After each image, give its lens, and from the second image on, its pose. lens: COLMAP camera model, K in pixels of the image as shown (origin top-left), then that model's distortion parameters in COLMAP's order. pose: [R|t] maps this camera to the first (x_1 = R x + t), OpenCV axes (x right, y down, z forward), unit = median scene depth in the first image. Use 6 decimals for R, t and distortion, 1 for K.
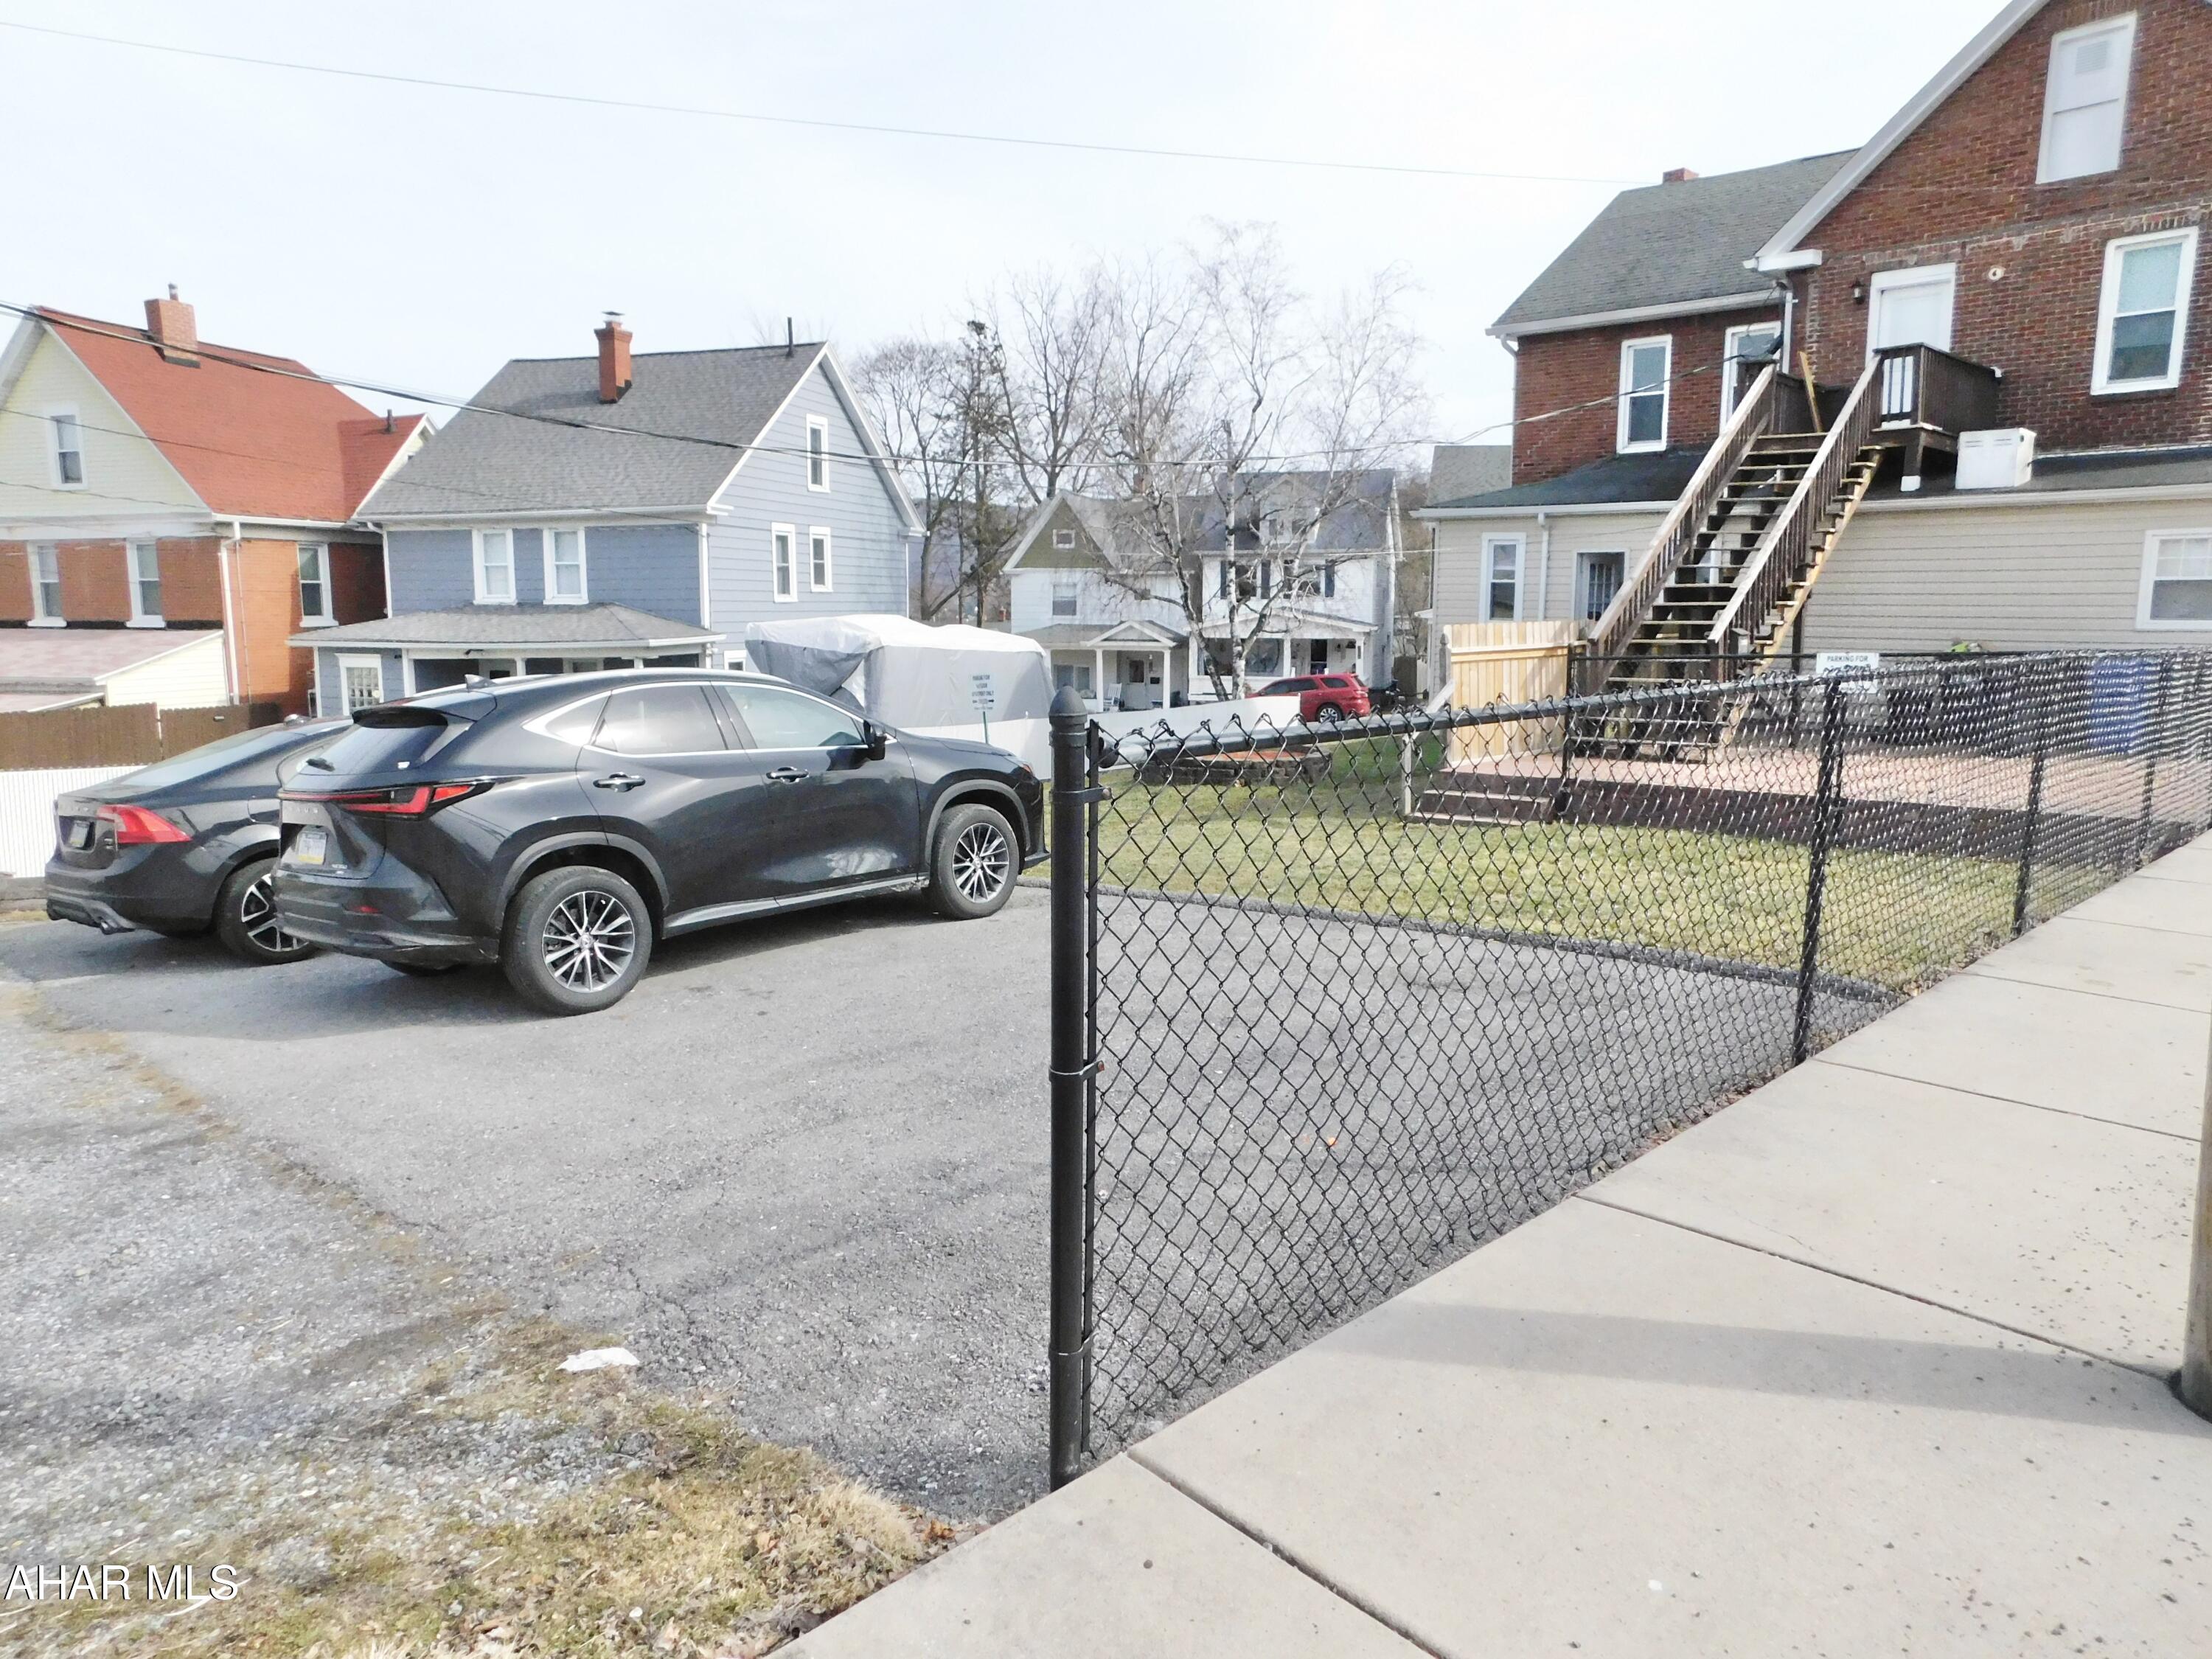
lens RADIAL K [[1450.3, 0, 1111.4], [0, 1450.3, 841.3], [0, 0, 1]] dist [-0.088394, 0.070299]
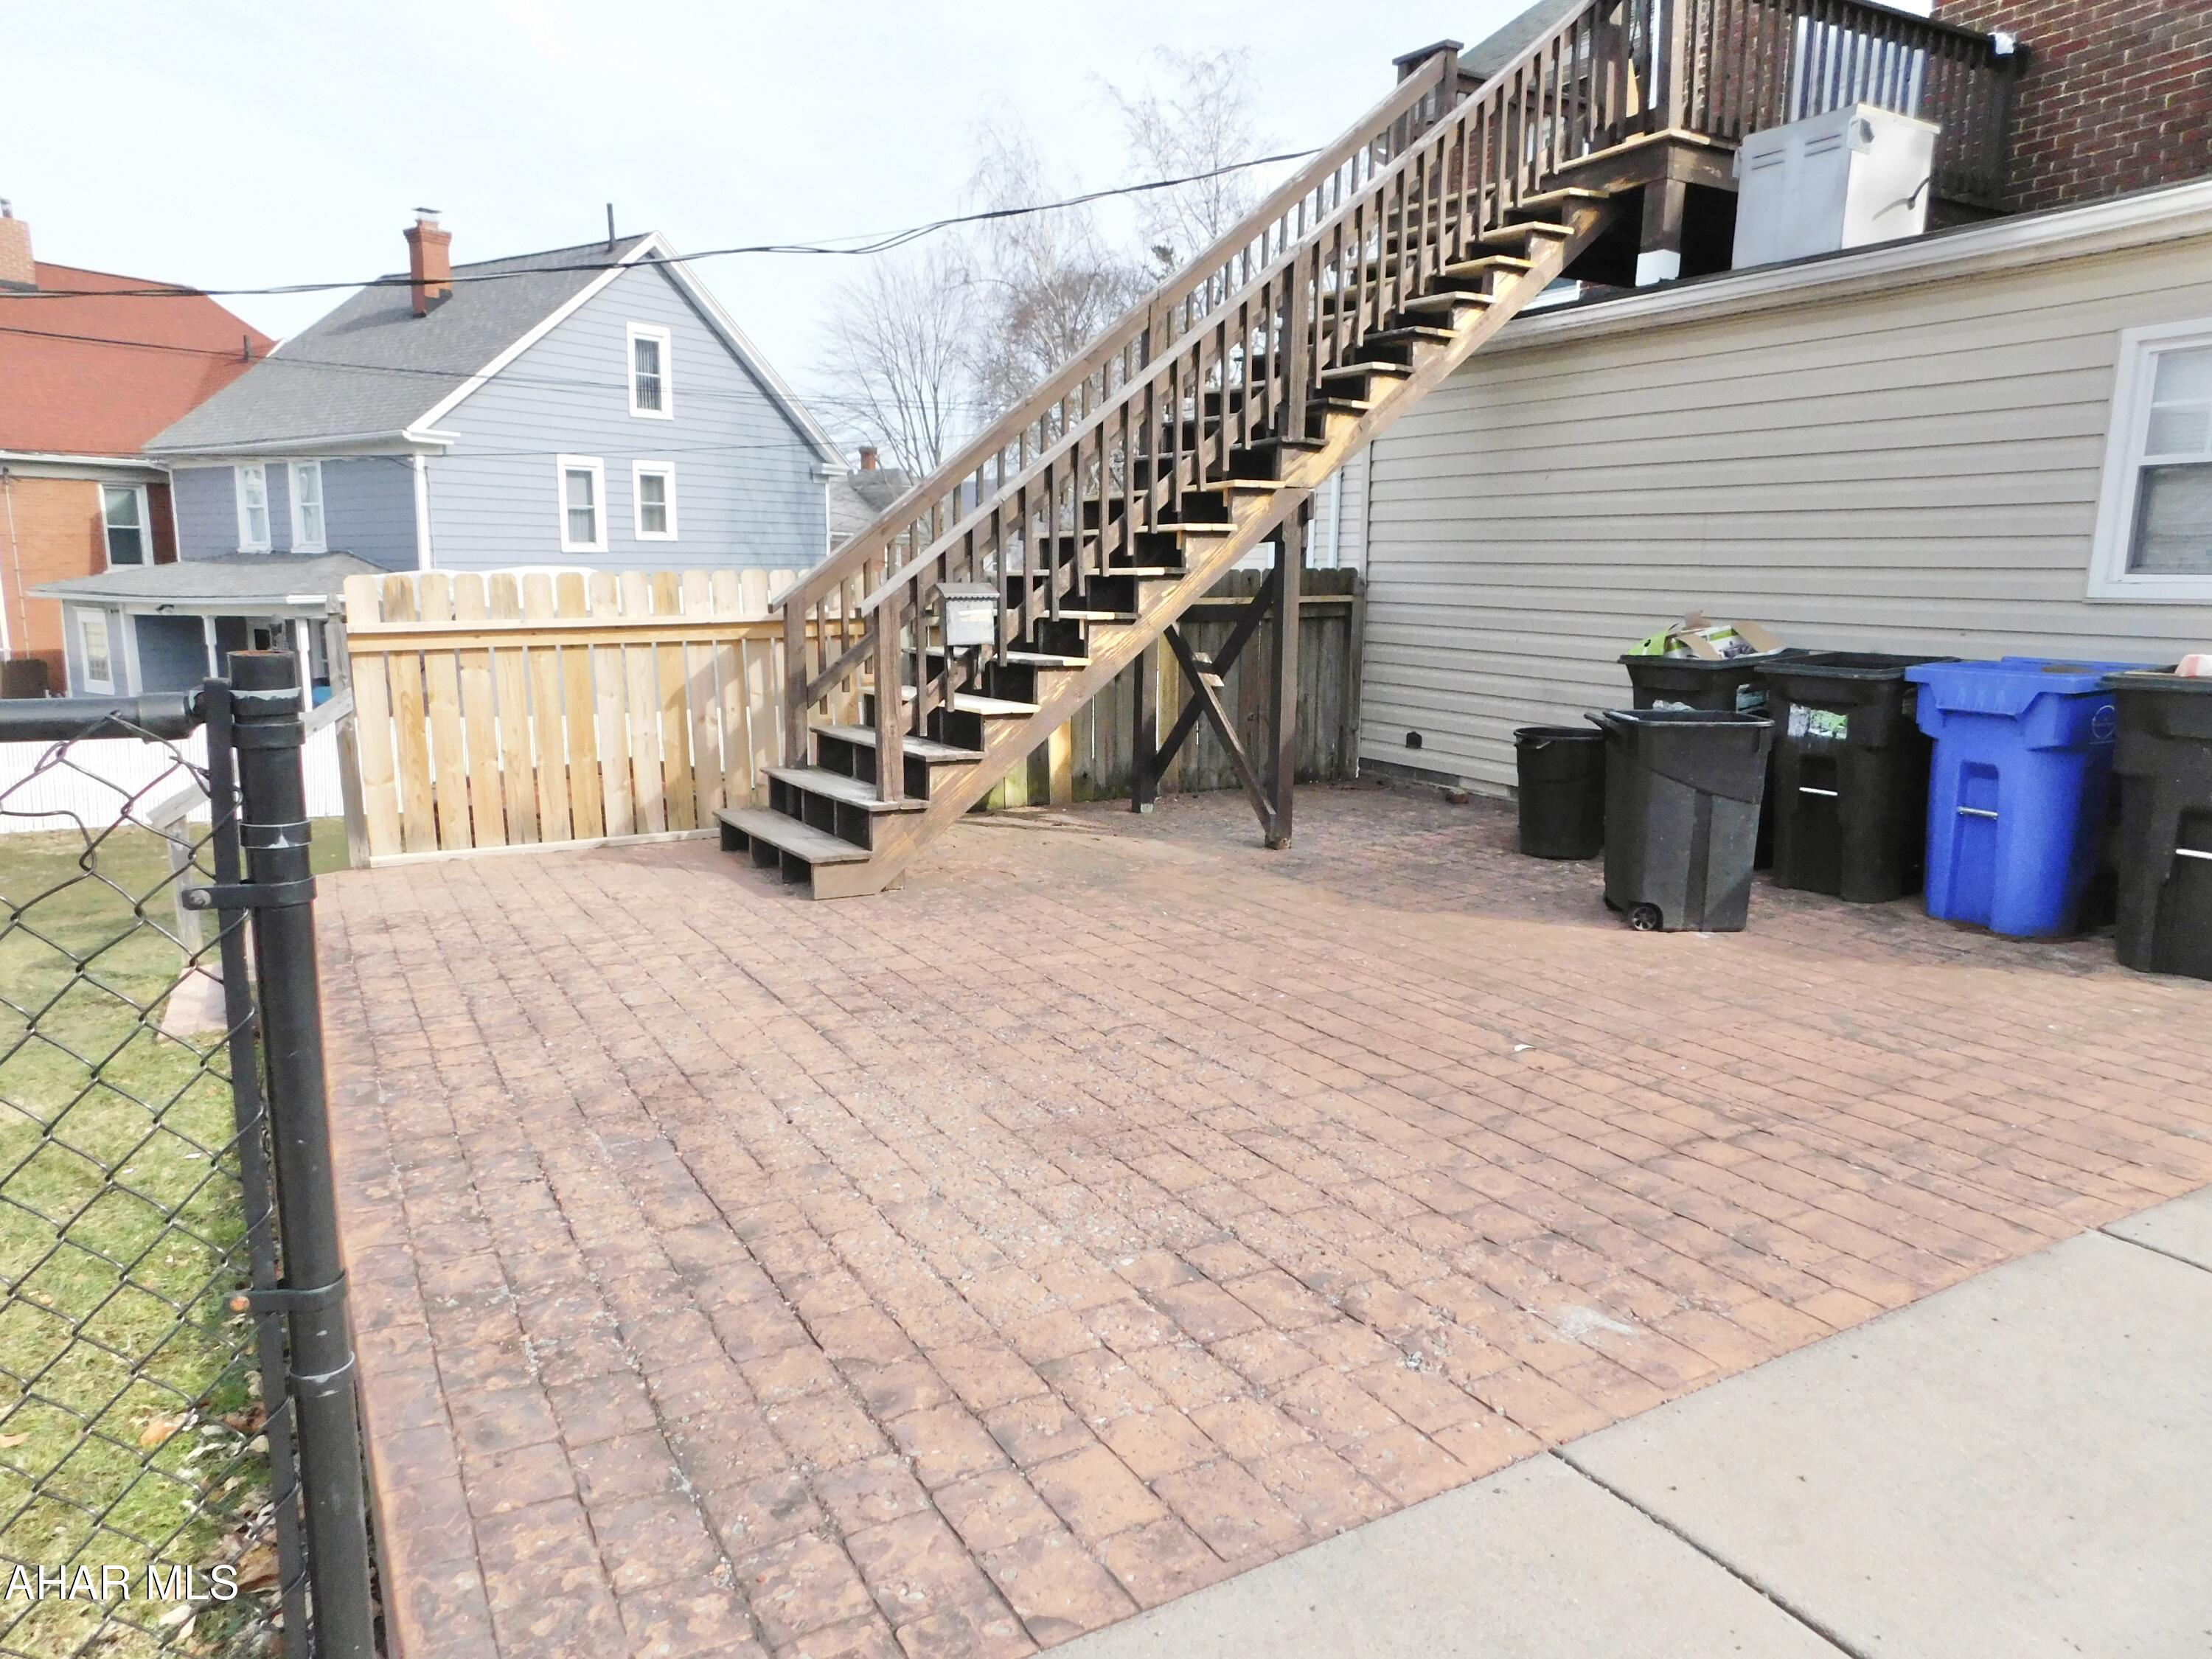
lens RADIAL K [[1450.3, 0, 1111.4], [0, 1450.3, 841.3], [0, 0, 1]] dist [-0.088394, 0.070299]
pose [[0.965706, 0.055895, -0.253551, 0.473908], [-0.049197, 0.998254, 0.032684, -0.069981], [0.254935, -0.019090, 0.966770, 0.468353]]
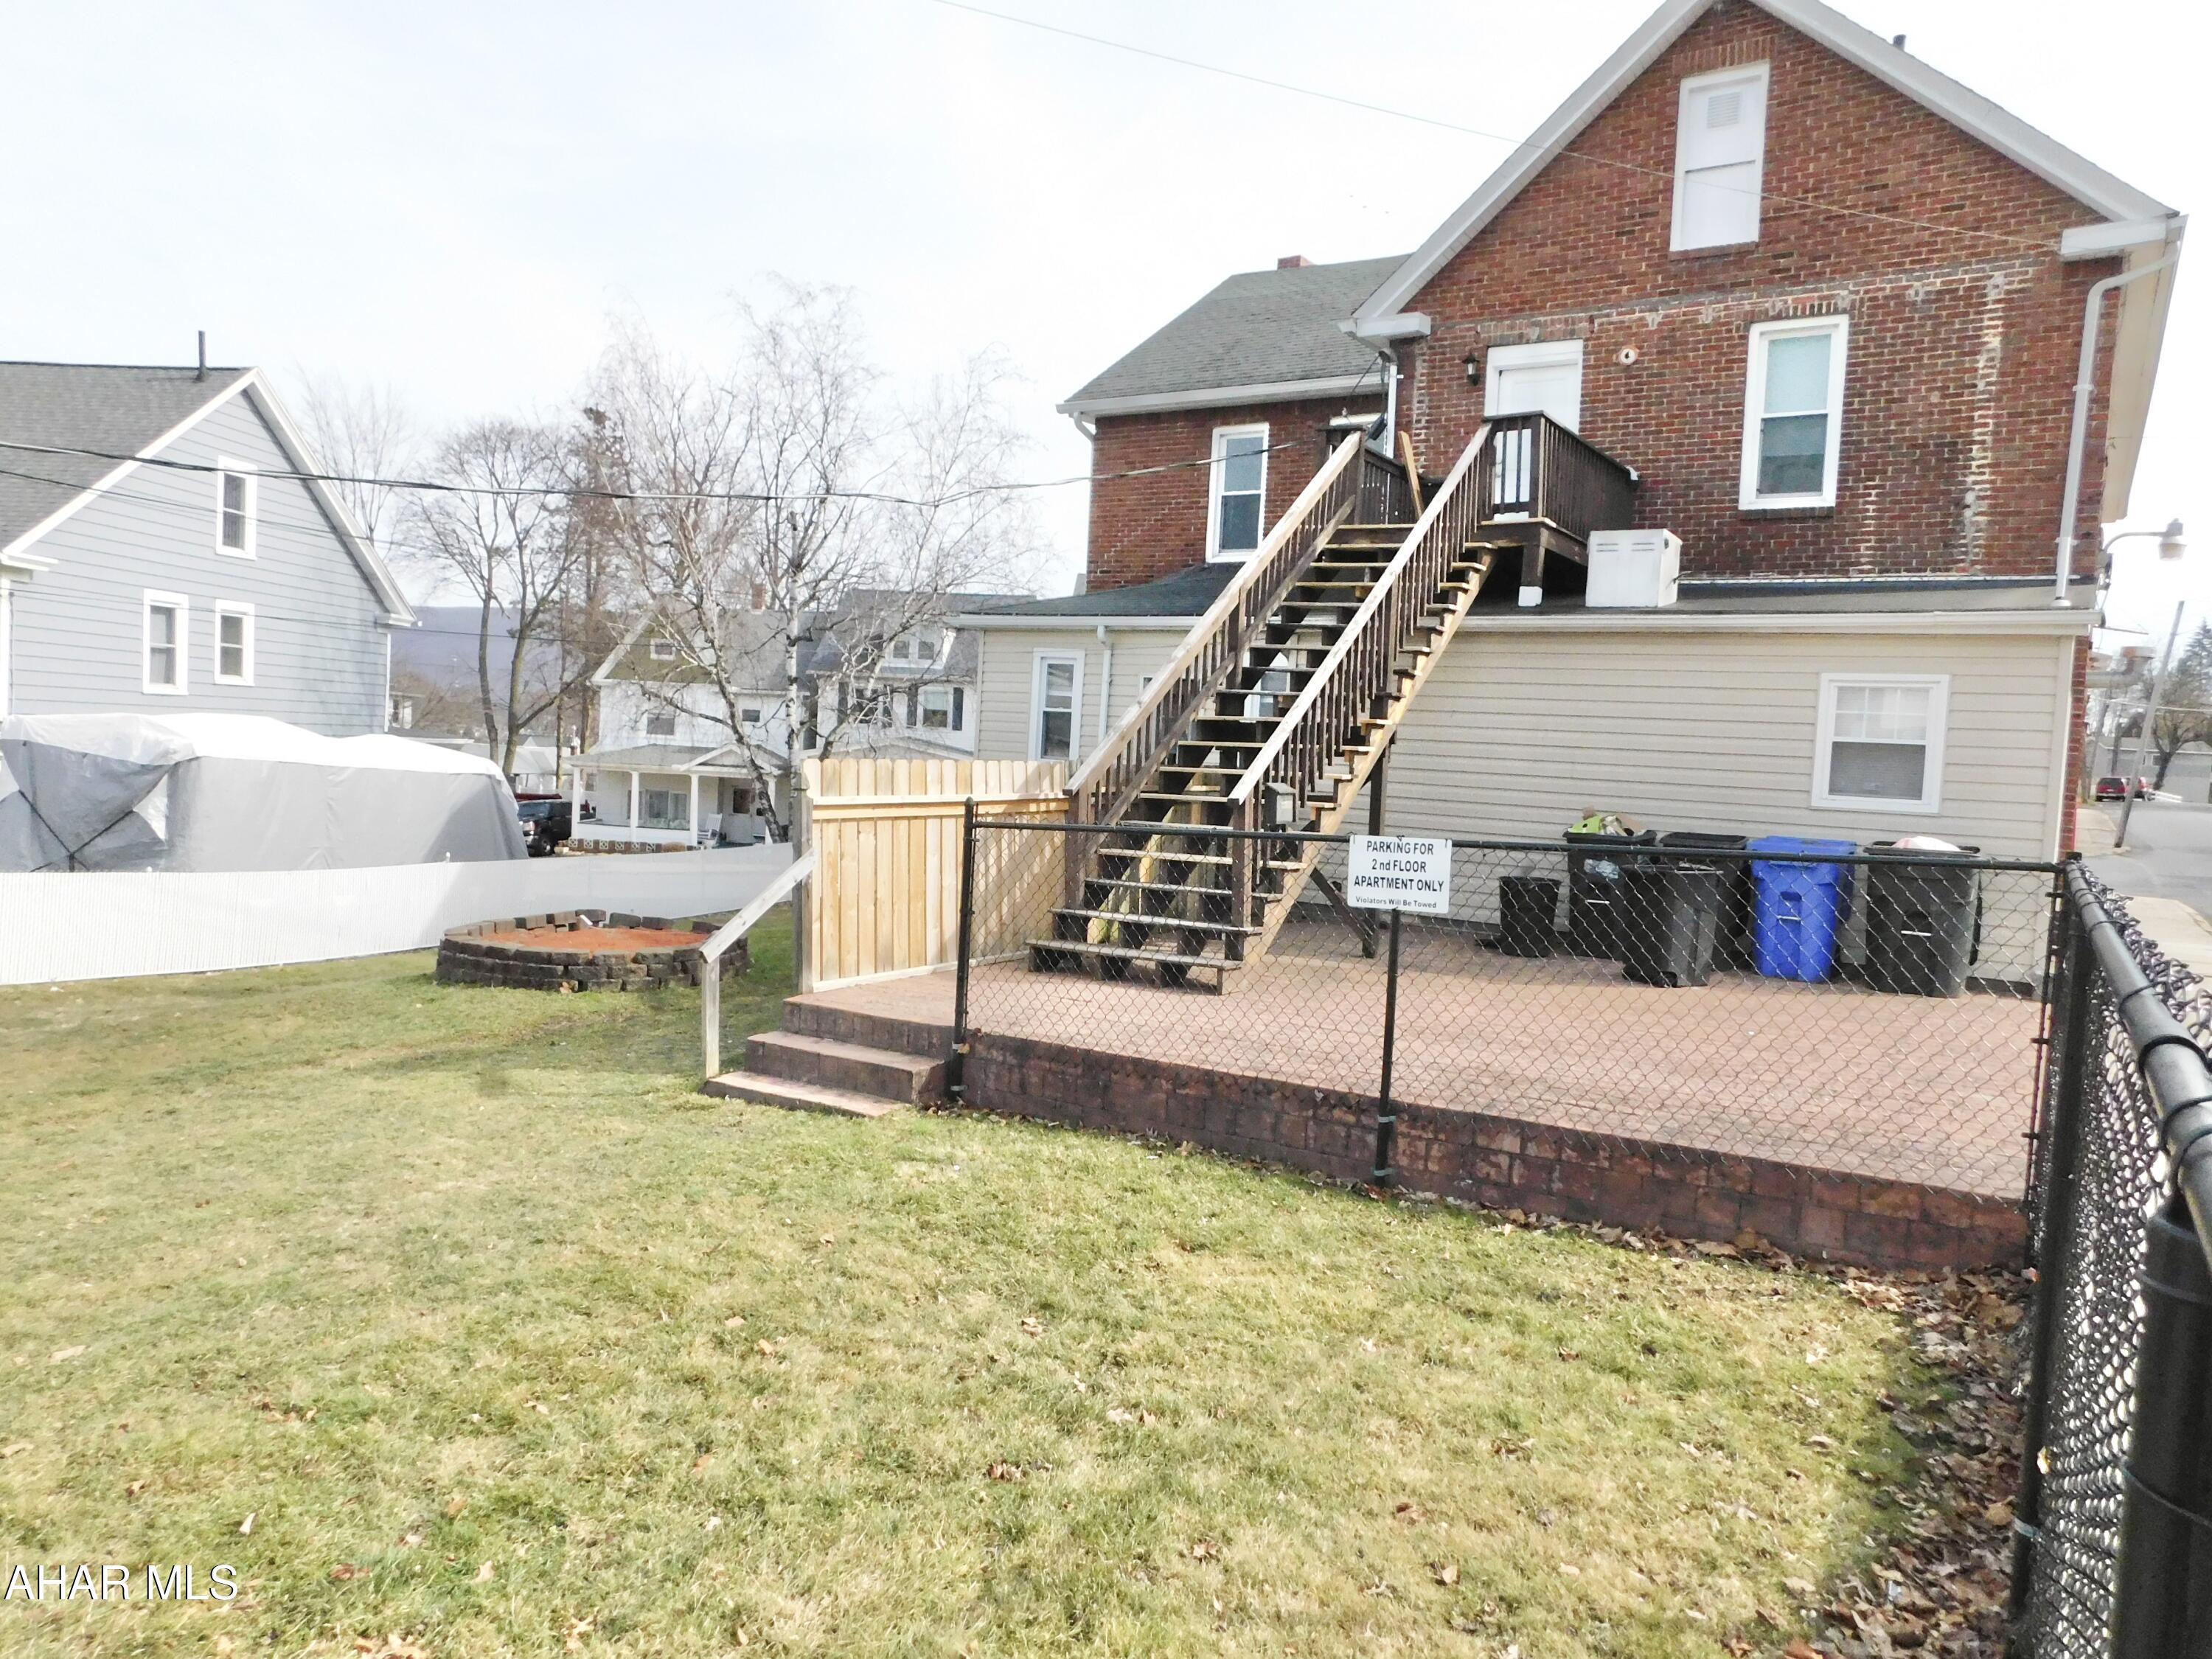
lens RADIAL K [[1450.3, 0, 1111.4], [0, 1450.3, 841.3], [0, 0, 1]] dist [-0.088394, 0.070299]
pose [[0.977340, 0.036341, 0.208534, 0.181562], [-0.017288, 0.995565, -0.092473, -0.047896], [-0.210970, 0.086773, 0.973634, 0.298204]]
